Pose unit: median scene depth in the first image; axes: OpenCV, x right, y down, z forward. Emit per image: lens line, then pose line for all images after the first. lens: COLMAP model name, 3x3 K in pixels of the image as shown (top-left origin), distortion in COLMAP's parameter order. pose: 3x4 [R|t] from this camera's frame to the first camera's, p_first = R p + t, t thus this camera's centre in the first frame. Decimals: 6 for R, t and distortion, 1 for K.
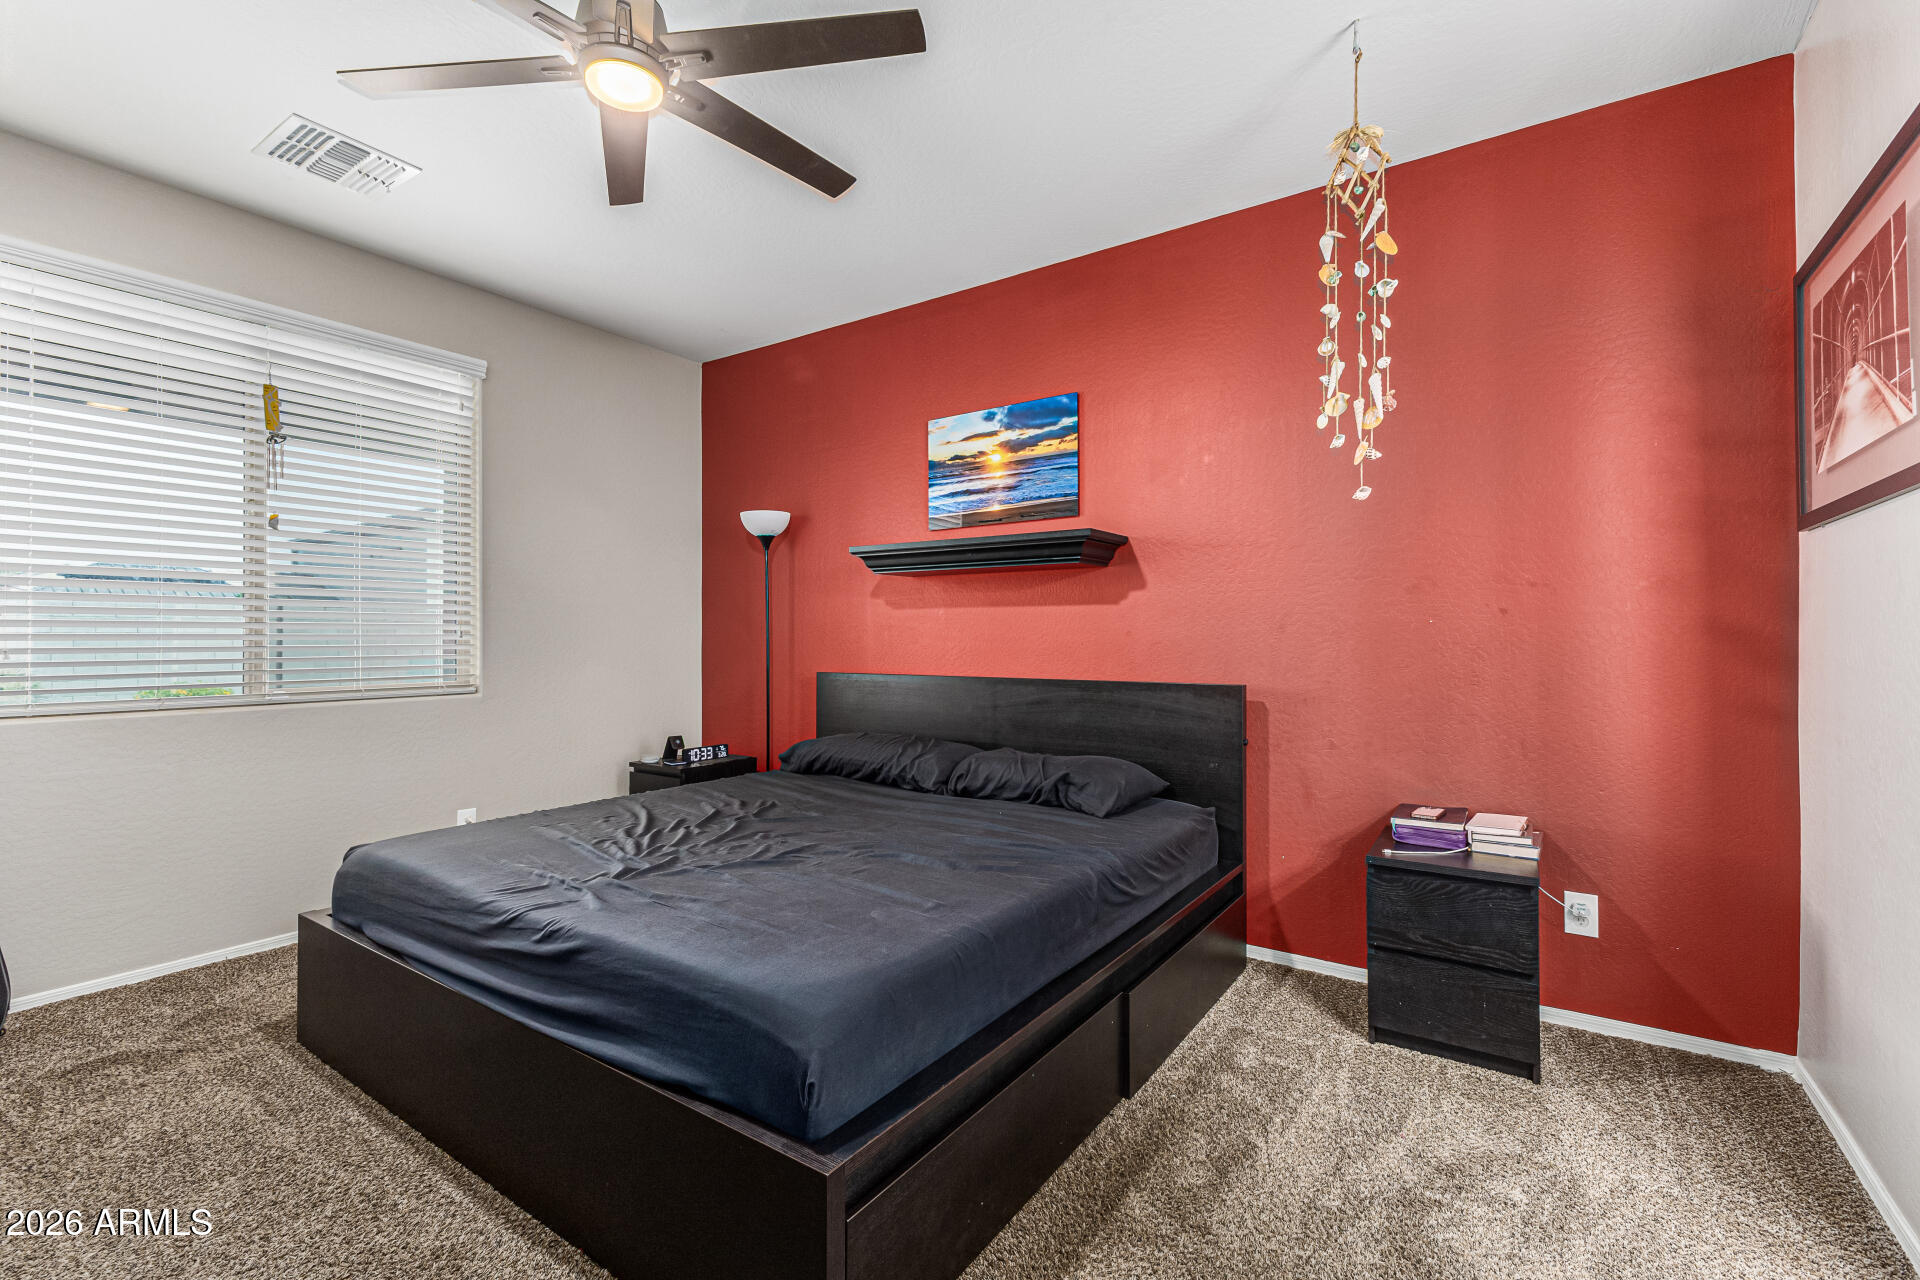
lens RADIAL K [[826.1, 0, 965.1], [0, 826.1, 637.6], [0, 0, 1]] dist [0.007673, -0.000536]
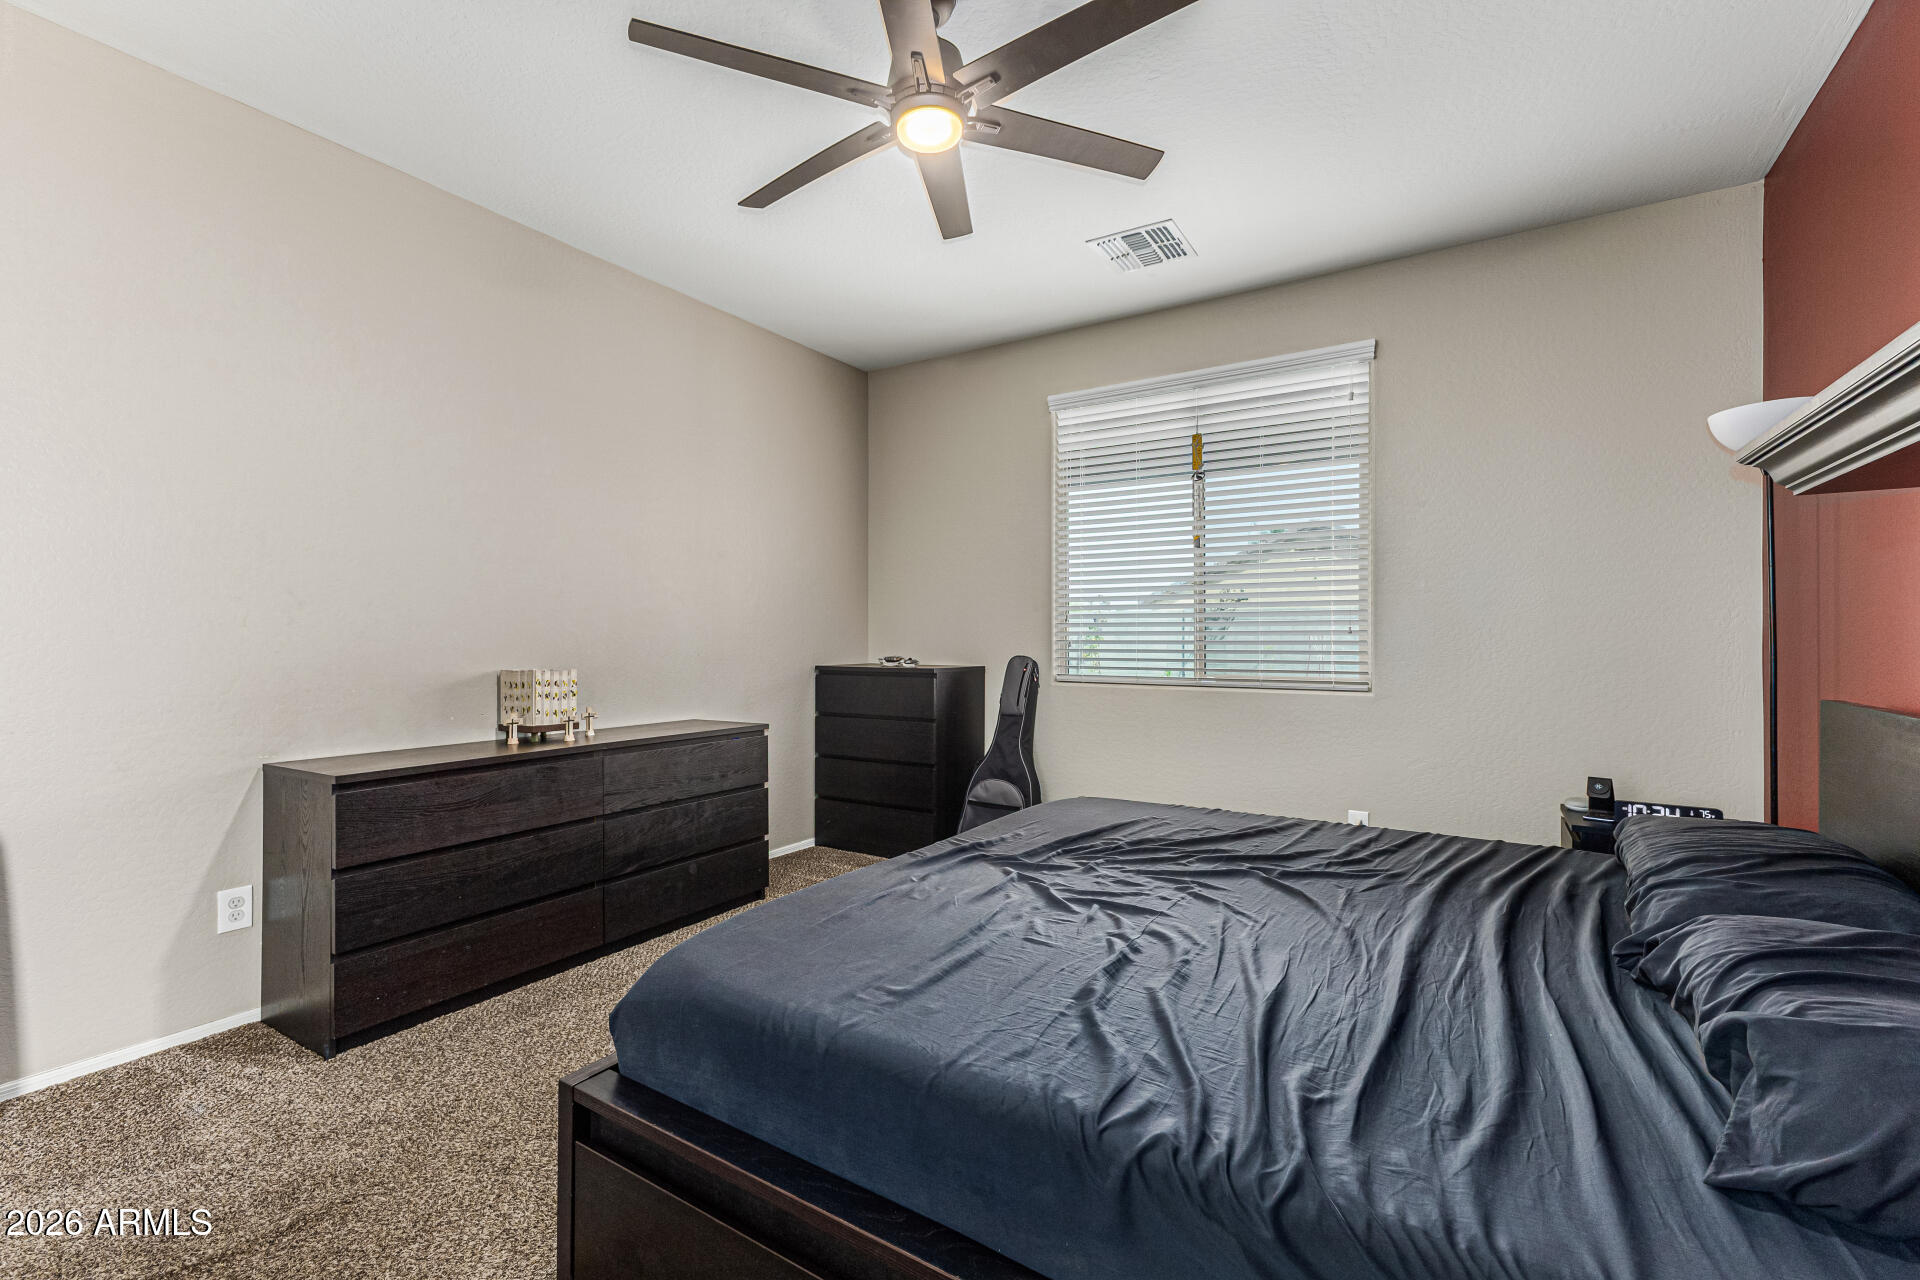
lens RADIAL K [[826.1, 0, 965.1], [0, 826.1, 637.6], [0, 0, 1]] dist [0.007673, -0.000536]
pose [[0.037093, 0.001495, -0.999311, 0.406826], [-0.000258, 0.999999, 0.001487, 0.004157], [0.999312, 0.000202, 0.037093, 0.597436]]
